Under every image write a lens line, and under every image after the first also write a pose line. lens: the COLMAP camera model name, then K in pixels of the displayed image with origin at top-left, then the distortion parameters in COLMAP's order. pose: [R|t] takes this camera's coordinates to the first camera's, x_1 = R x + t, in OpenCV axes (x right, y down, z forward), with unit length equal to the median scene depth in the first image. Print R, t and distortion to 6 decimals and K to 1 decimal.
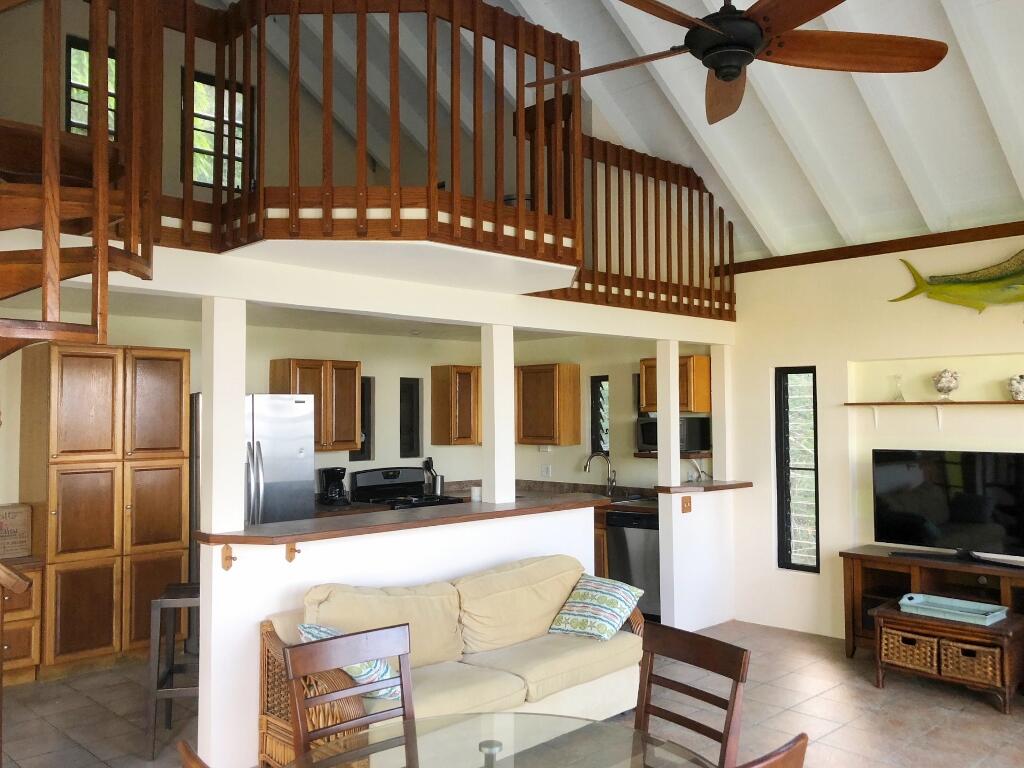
lens RADIAL K [[905.1, 0, 512.0], [0, 905.1, 384.0], [0, 0, 1]] dist [-0.001730, -0.003120]
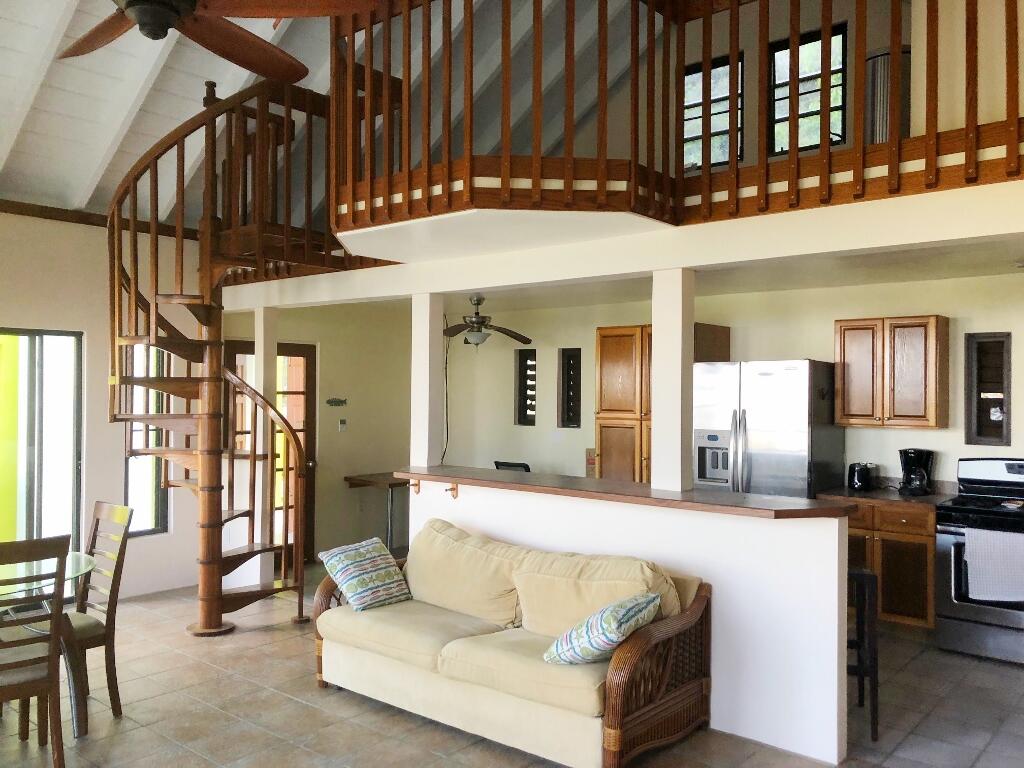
lens RADIAL K [[832.5, 0, 512.0], [0, 832.5, 384.0], [0, 0, 1]] dist [0.077141, 0.002307]
pose [[0.089418, 0.001788, -0.995993, 0.644449], [0.030546, 0.999523, 0.004536, 0.024932], [0.995526, -0.030829, 0.089320, 0.693723]]
